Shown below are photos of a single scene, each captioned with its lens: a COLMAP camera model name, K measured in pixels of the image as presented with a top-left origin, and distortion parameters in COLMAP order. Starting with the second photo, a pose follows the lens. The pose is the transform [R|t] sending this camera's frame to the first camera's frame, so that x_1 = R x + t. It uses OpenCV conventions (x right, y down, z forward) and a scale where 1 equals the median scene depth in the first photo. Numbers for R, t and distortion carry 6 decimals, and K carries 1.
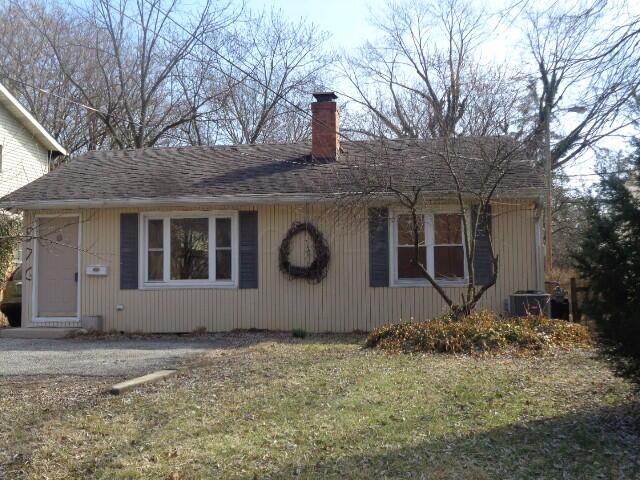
lens RADIAL K [[786.2, 0, 320.0], [0, 786.2, 240.0], [0, 0, 1]] dist [-0.003304, -0.036643]
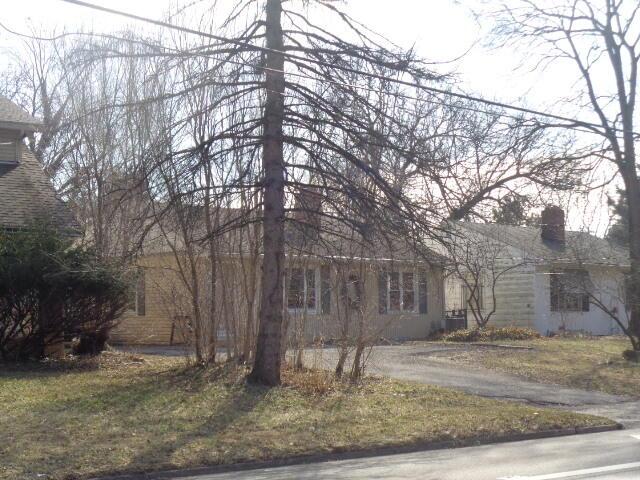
lens RADIAL K [[1134.3, 0, 320.0], [0, 1134.3, 240.0], [0, 0, 1]] dist [-0.221231, 0.027168]
pose [[0.605831, 0.060589, 0.793283, -1.871953], [-0.050678, 0.998010, -0.037523, -0.000345], [-0.793978, -0.017470, 0.607696, -0.357897]]
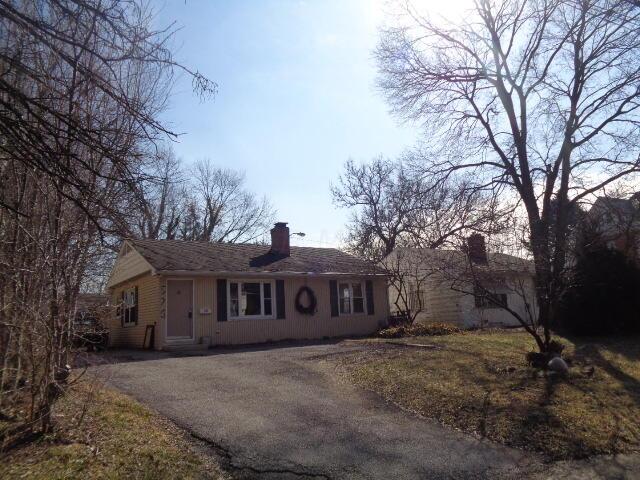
lens RADIAL K [[476.3, 0, 320.0], [0, 476.3, 240.0], [0, 0, 1]] dist [-0.030002, -0.000432]
pose [[0.734132, 0.085691, 0.673577, -0.837689], [-0.004690, 0.992621, -0.121168, 0.008641], [-0.678990, 0.085794, 0.729117, 0.033265]]
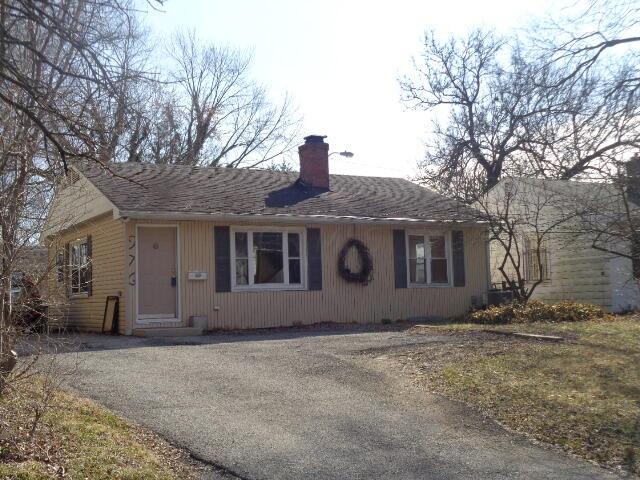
lens RADIAL K [[786.2, 0, 320.0], [0, 786.2, 240.0], [0, 0, 1]] dist [-0.003304, -0.036643]
pose [[0.779038, 0.029896, 0.626263, -0.862030], [-0.020551, 0.999543, -0.022151, 0.008957], [-0.626640, 0.004386, 0.779297, 0.014932]]
